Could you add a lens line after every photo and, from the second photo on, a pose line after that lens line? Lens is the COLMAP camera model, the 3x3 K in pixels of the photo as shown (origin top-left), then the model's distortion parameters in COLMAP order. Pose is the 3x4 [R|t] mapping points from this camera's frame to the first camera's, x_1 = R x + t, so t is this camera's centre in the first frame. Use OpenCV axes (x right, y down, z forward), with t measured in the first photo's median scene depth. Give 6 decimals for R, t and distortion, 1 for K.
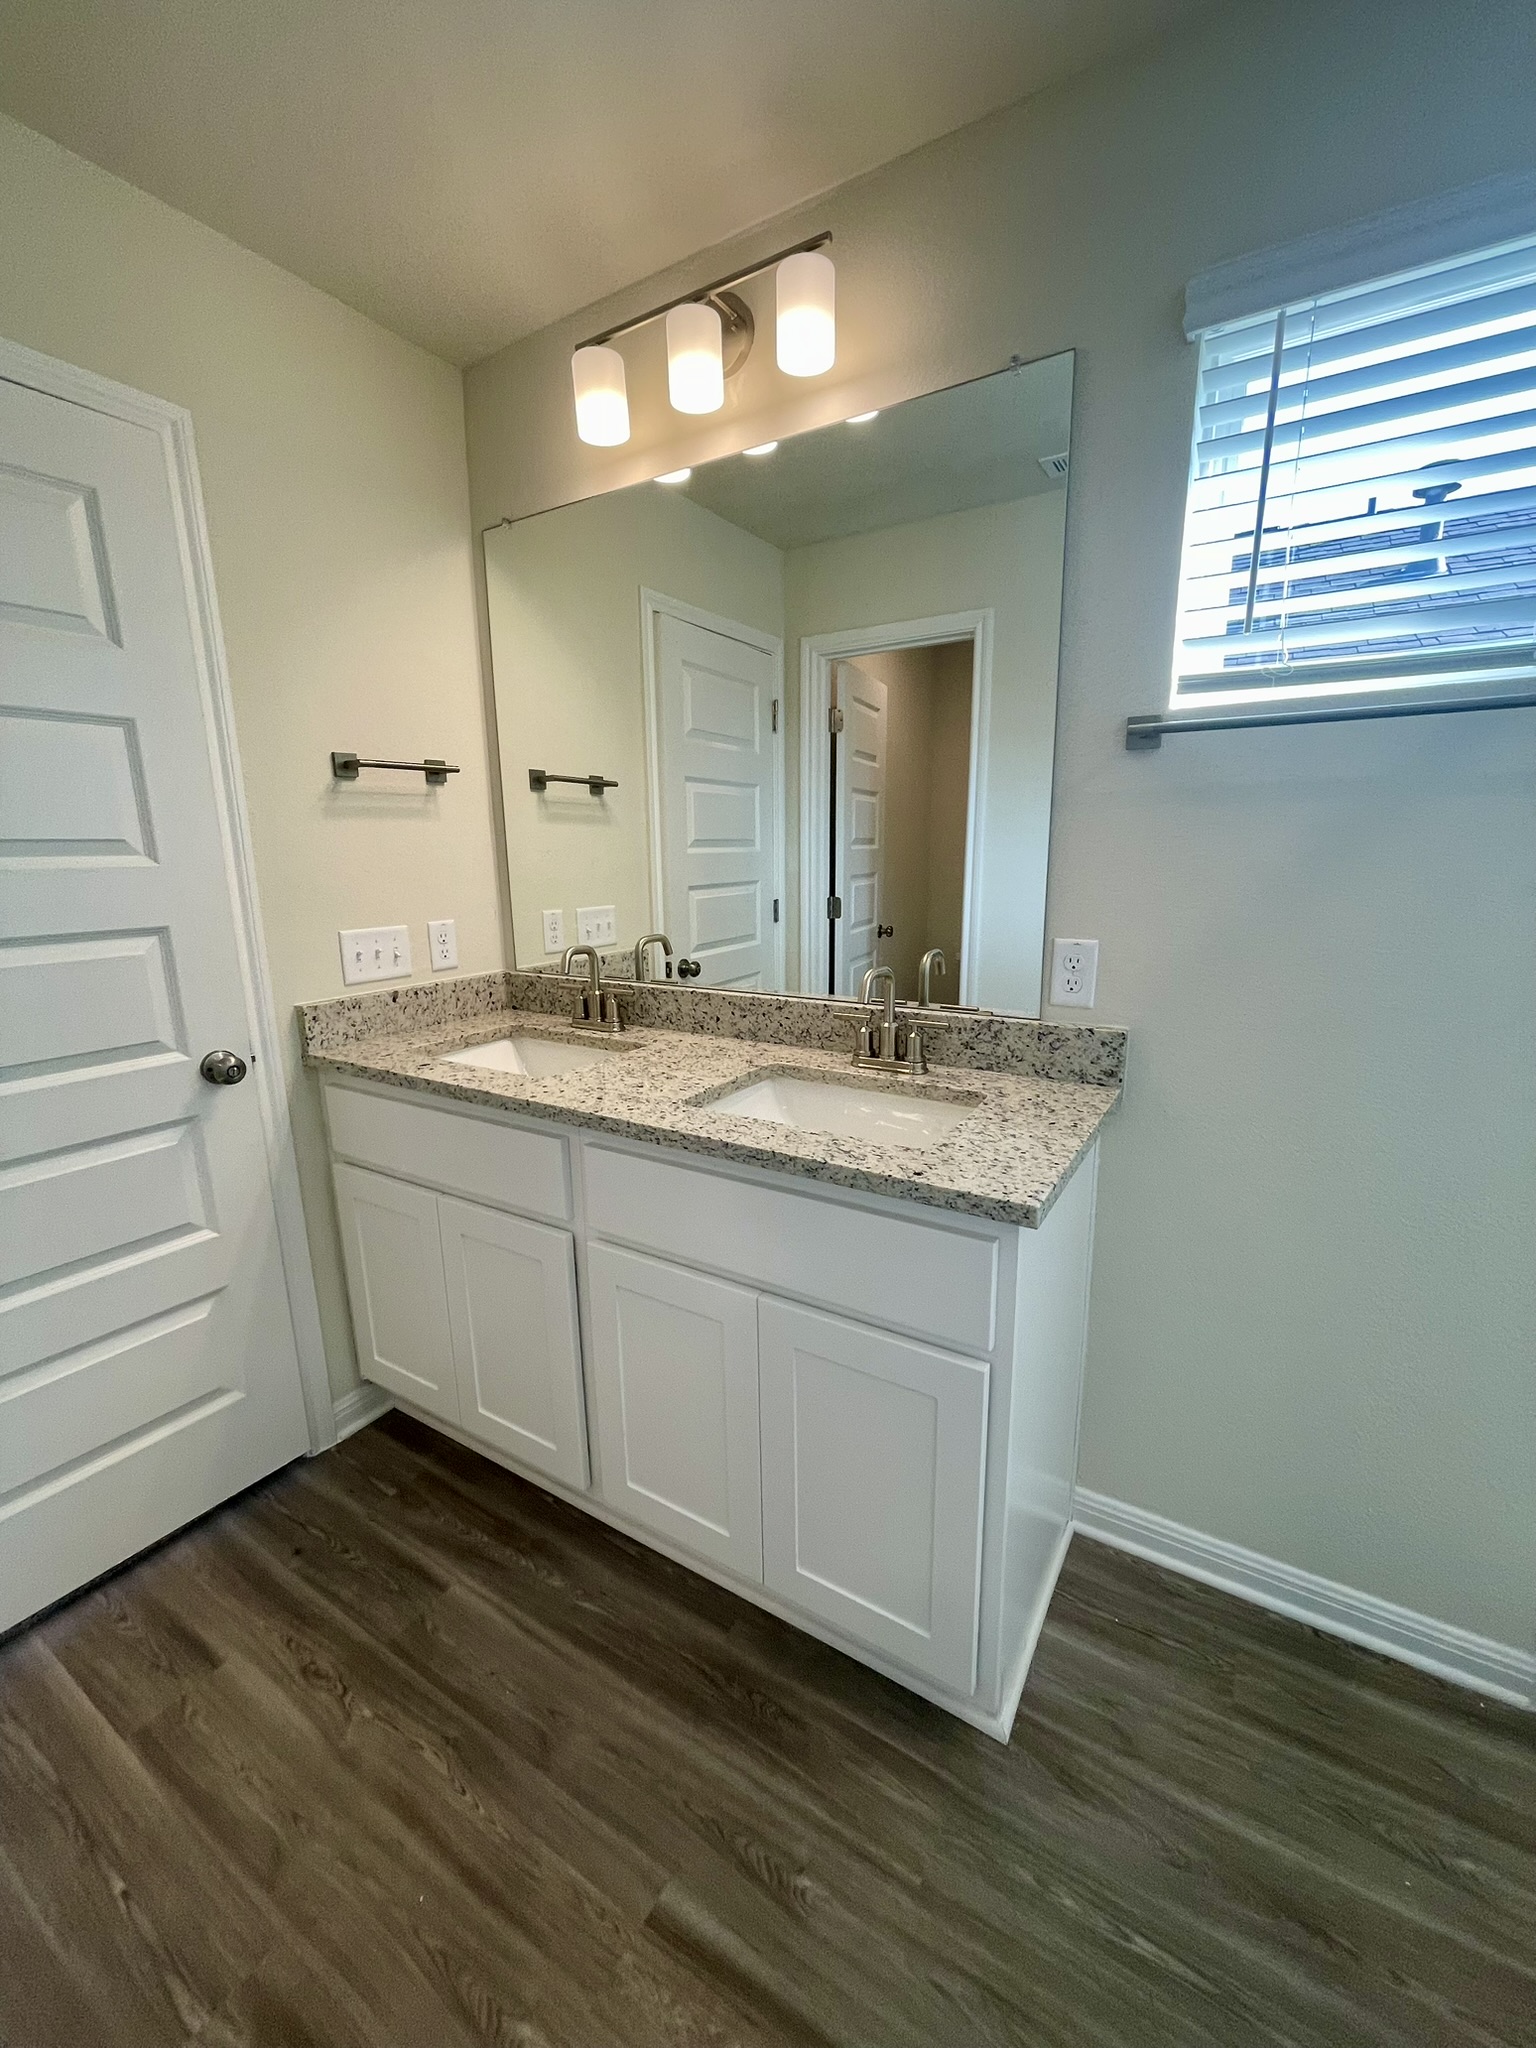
lens RADIAL K [[829.2, 0, 768.0], [0, 829.2, 1024.0], [0, 0, 1]] dist [-0.001572, -0.000346]
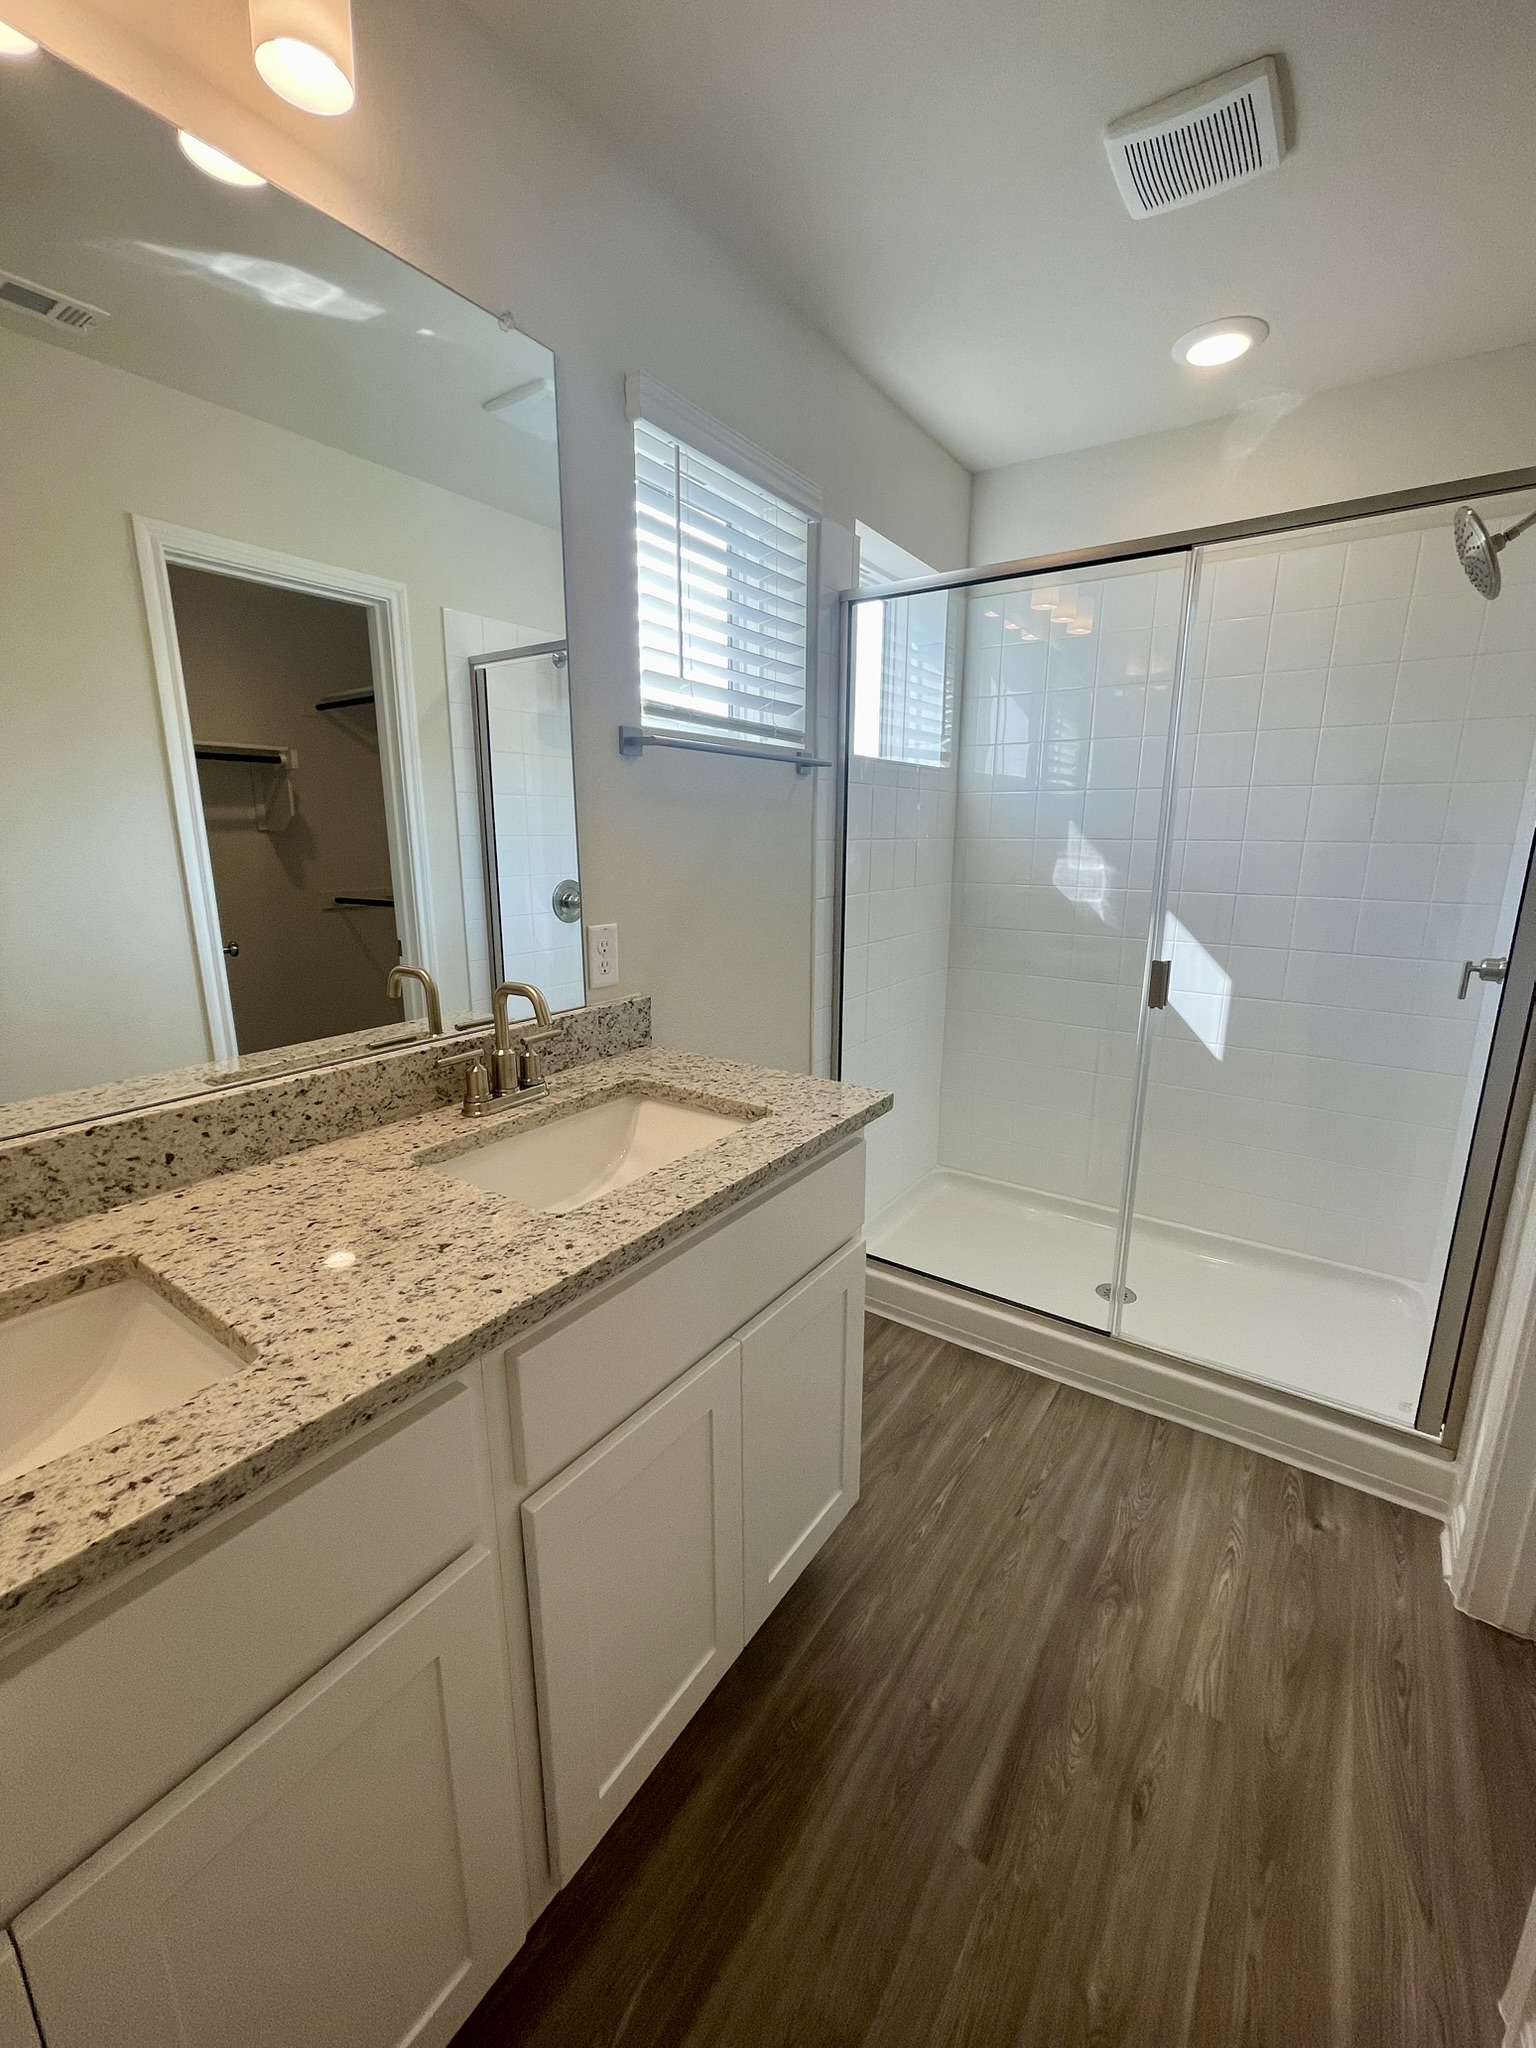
lens RADIAL K [[846.0, 0, 768.0], [0, 846.0, 1024.0], [0, 0, 1]] dist [0.001110, 0.000065]
pose [[0.029657, -0.210023, 0.977246, -0.714342], [0.203527, 0.958464, 0.199810, -0.151116], [-0.978620, 0.192970, 0.071171, 0.717074]]
